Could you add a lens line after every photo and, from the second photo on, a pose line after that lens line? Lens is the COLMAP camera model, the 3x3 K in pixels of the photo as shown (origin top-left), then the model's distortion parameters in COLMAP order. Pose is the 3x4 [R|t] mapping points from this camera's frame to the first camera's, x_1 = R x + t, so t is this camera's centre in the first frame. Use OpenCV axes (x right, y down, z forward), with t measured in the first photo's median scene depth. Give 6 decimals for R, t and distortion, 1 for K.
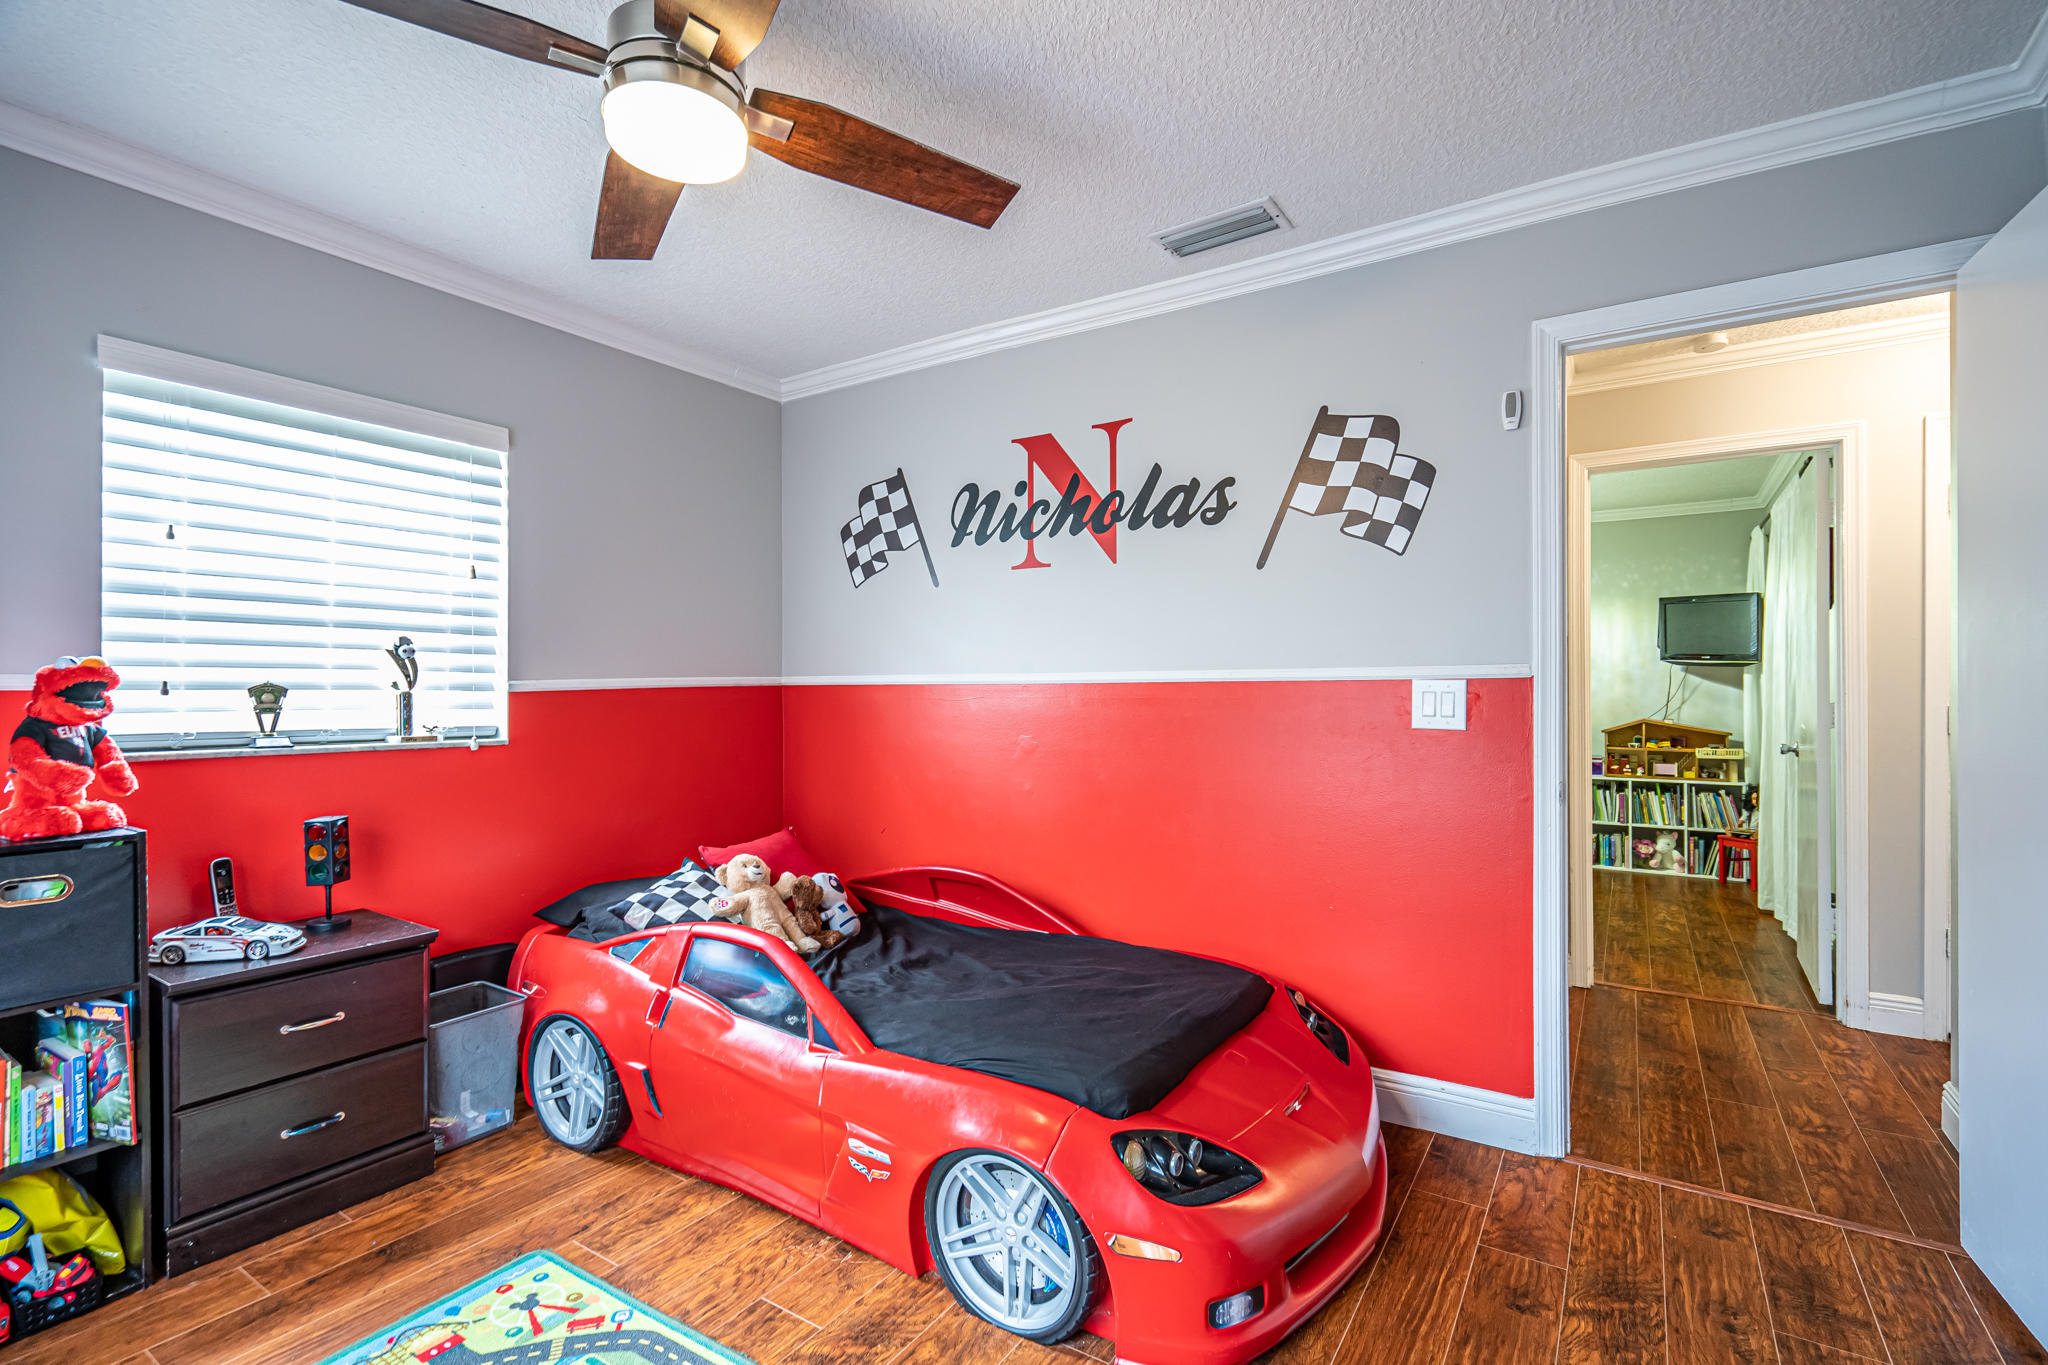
lens RADIAL K [[959.4, 0, 1021.6], [0, 959.4, 689.5], [0, 0, 1]] dist [0.000403, -0.000006]
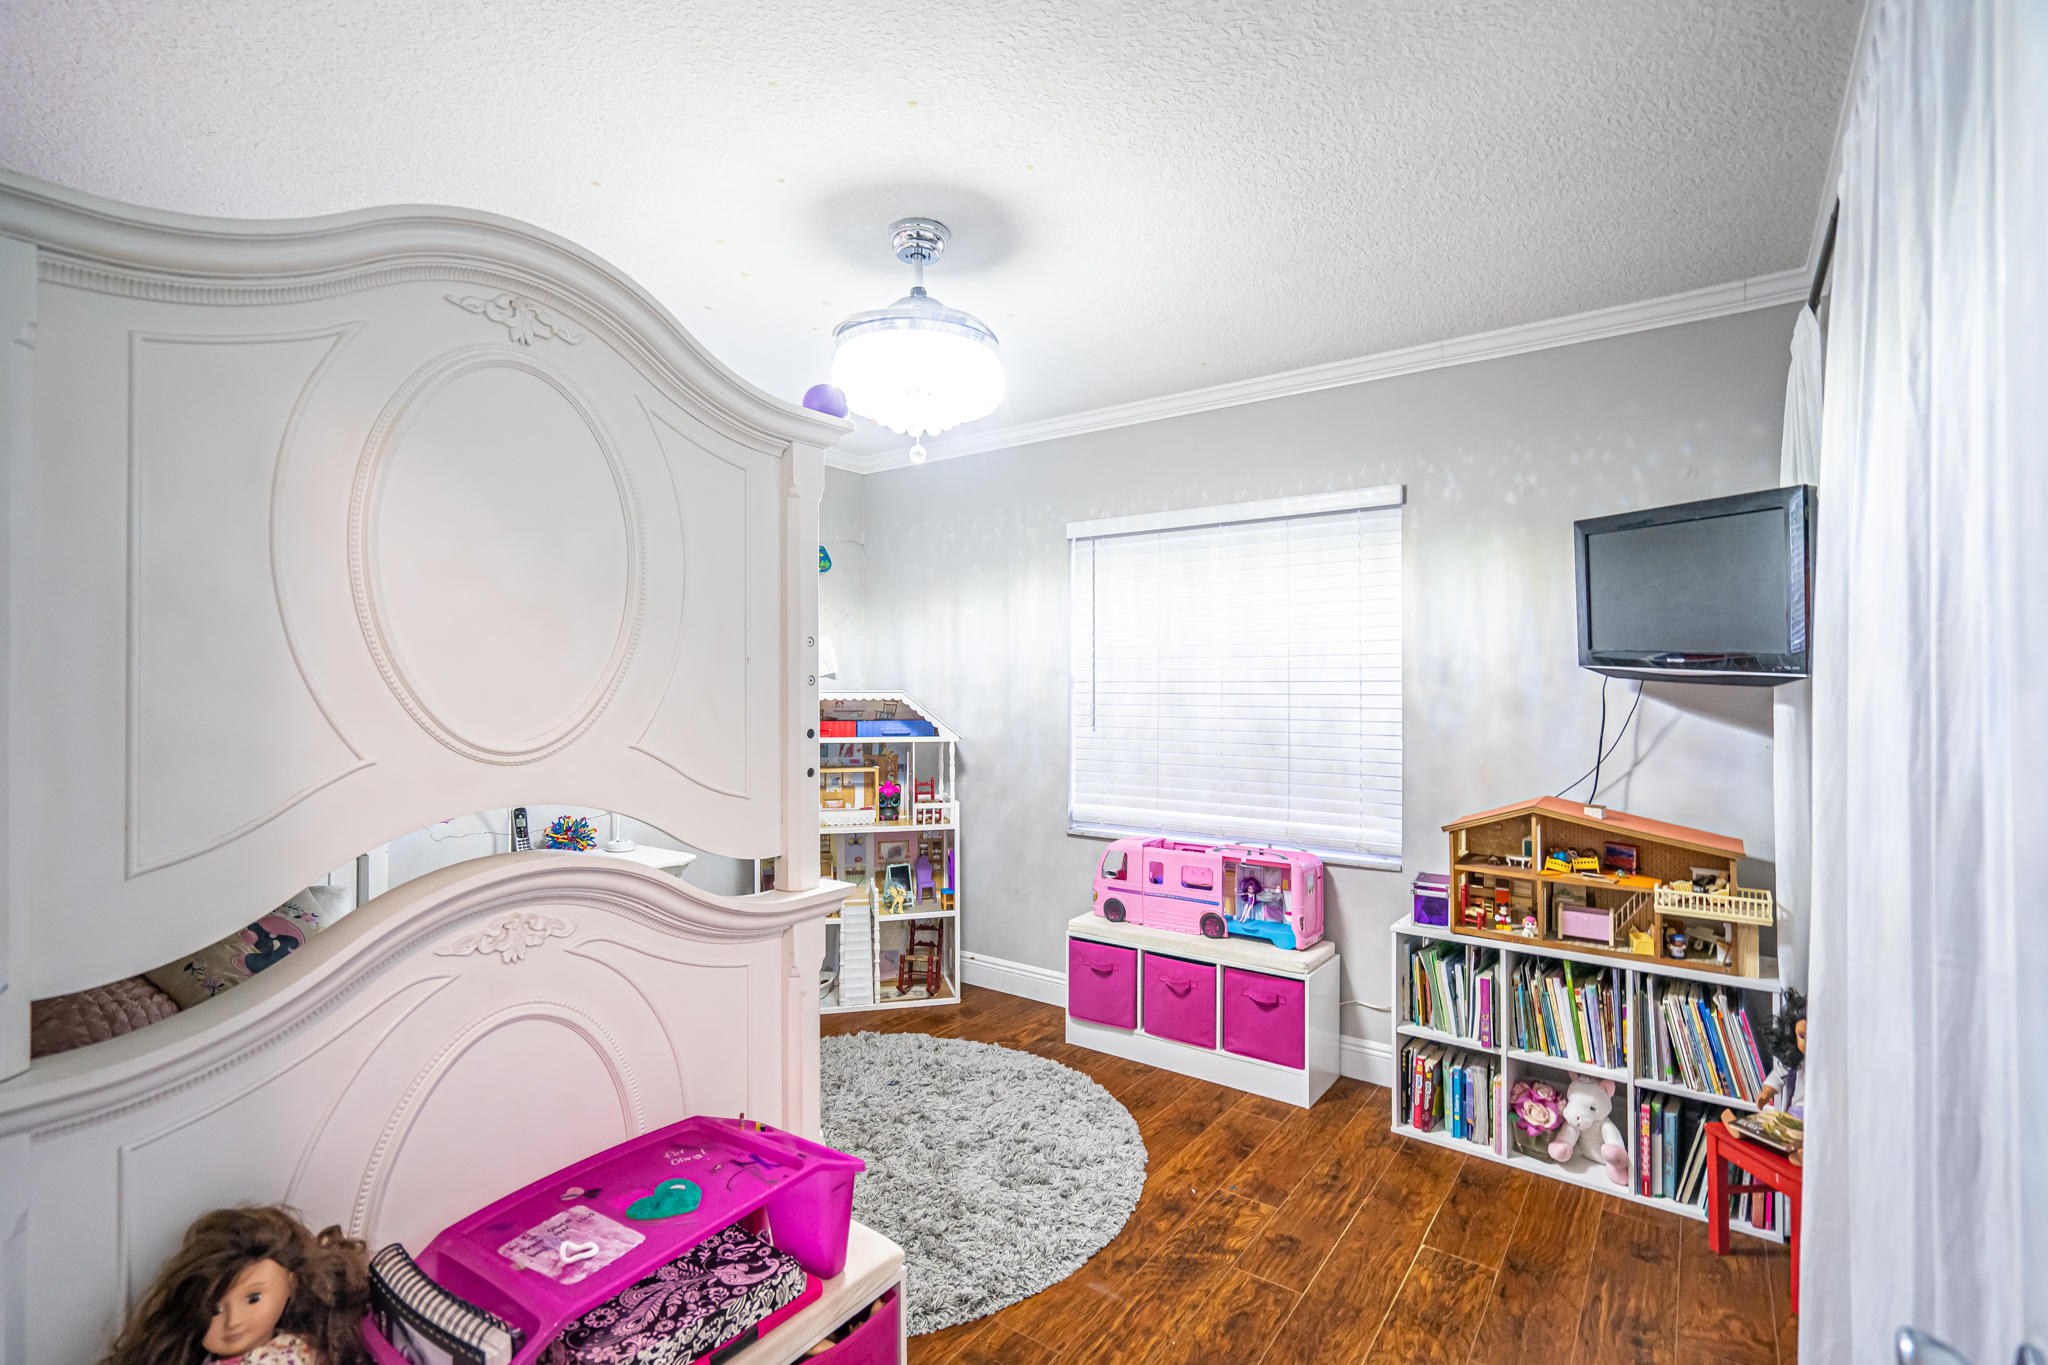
lens RADIAL K [[946.1, 0, 1027.8], [0, 946.1, 671.1], [0, 0, 1]] dist [-0.002909, -0.000477]
pose [[0.998800, 0.007679, -0.048364, 0.448391], [-0.008383, 0.999861, -0.014382, -0.020571], [0.048246, 0.014771, 0.998726, 0.576949]]
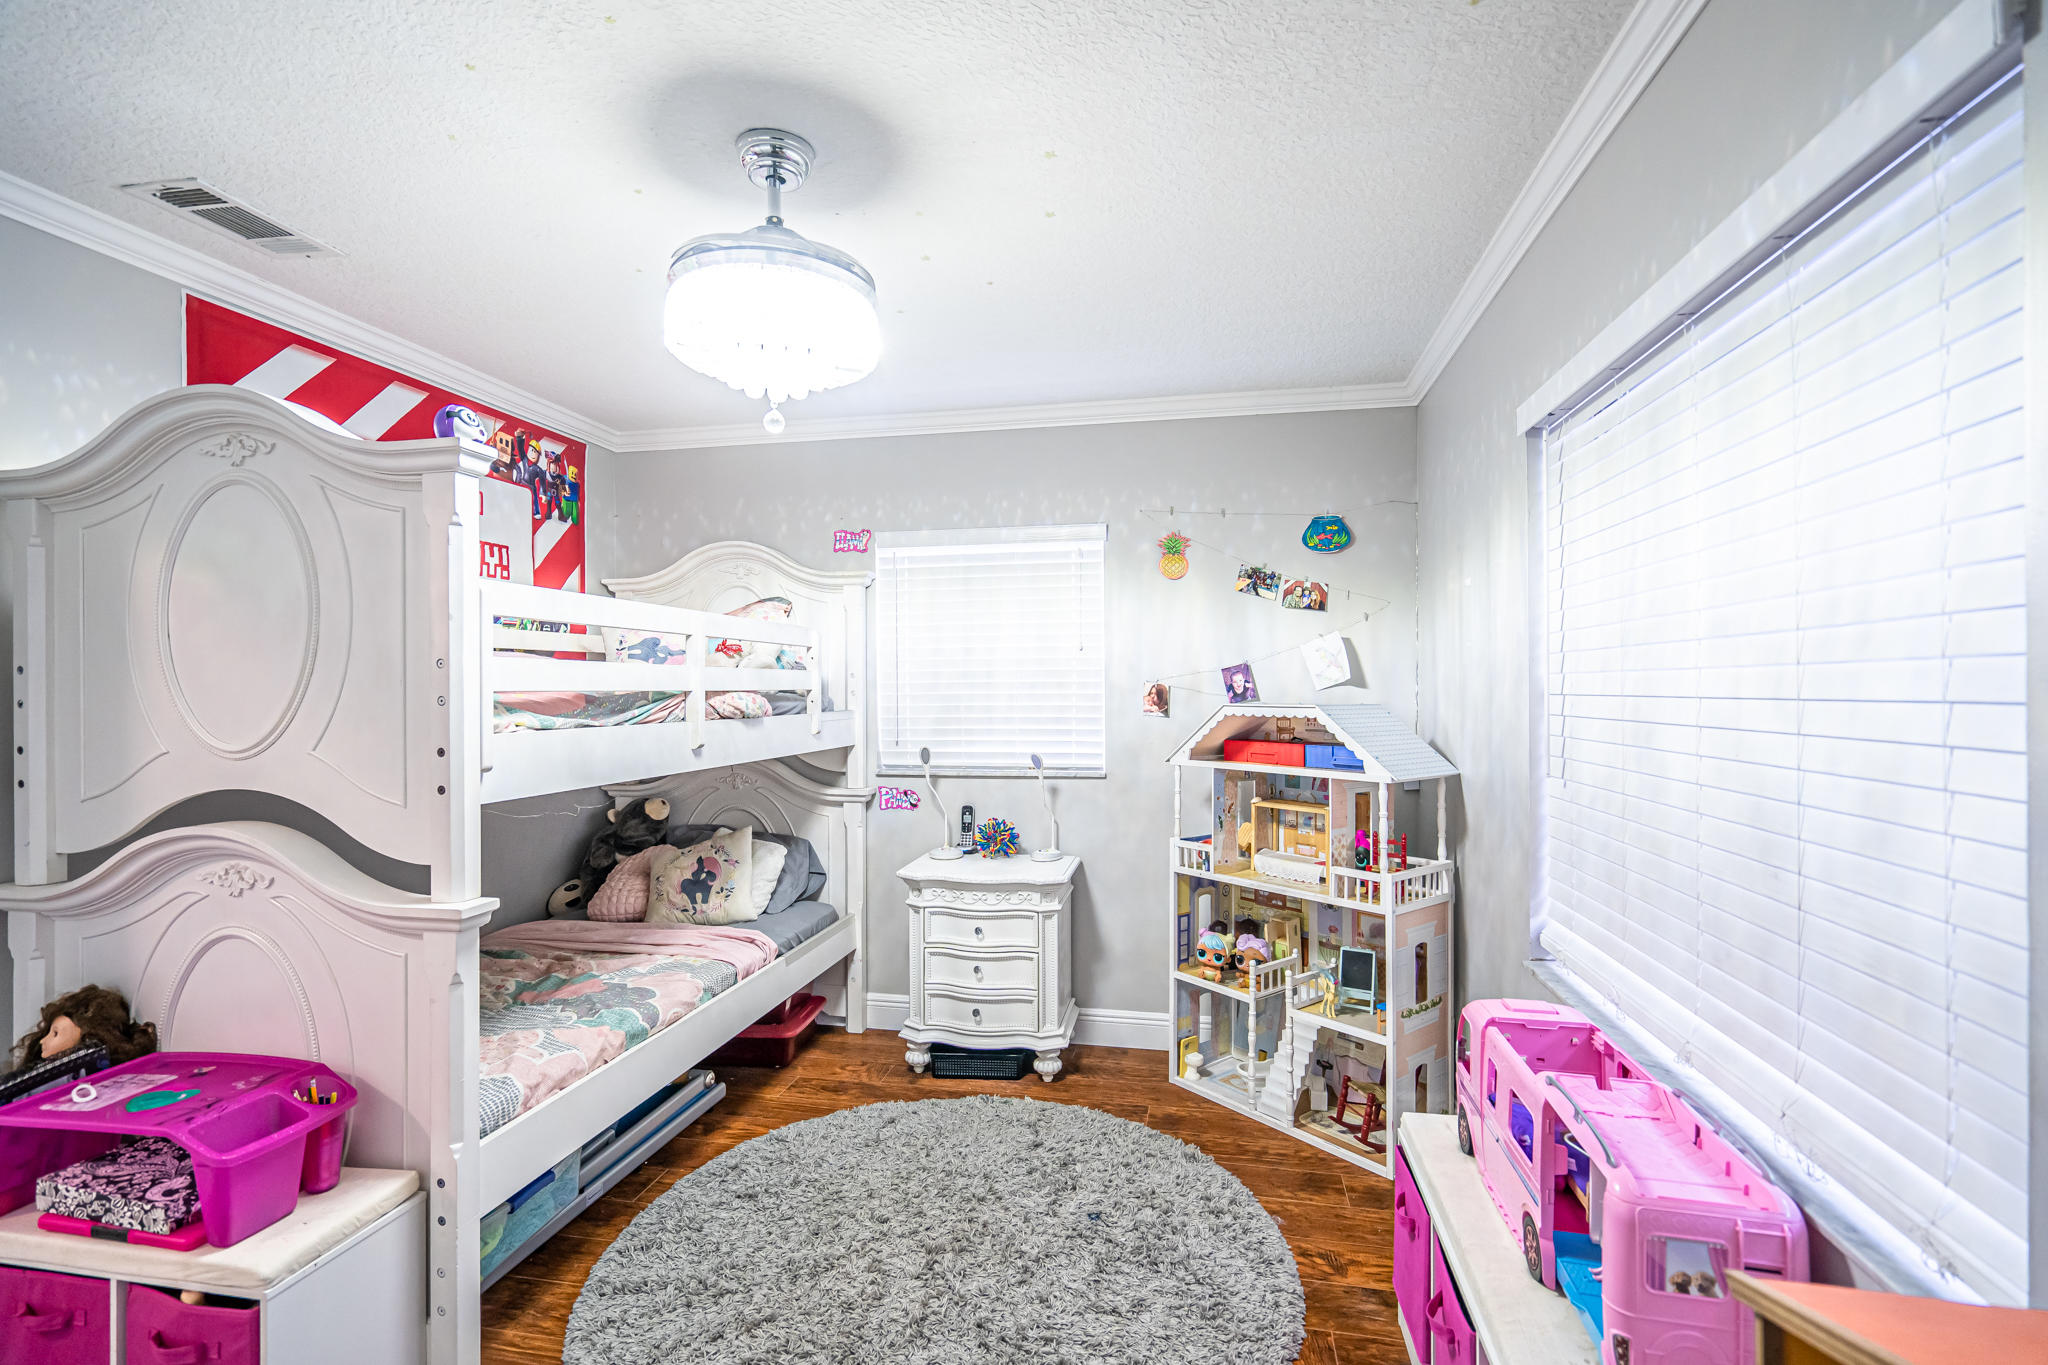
lens RADIAL K [[929.5, 0, 1024.0], [0, 929.5, 682.5], [0, 0, 1]] dist [-0.001715, -0.000649]
pose [[0.368832, 0.001703, -0.929494, 0.686218], [-0.001272, 0.999998, 0.001327, -0.027133], [0.929495, 0.000693, 0.368834, 0.896080]]
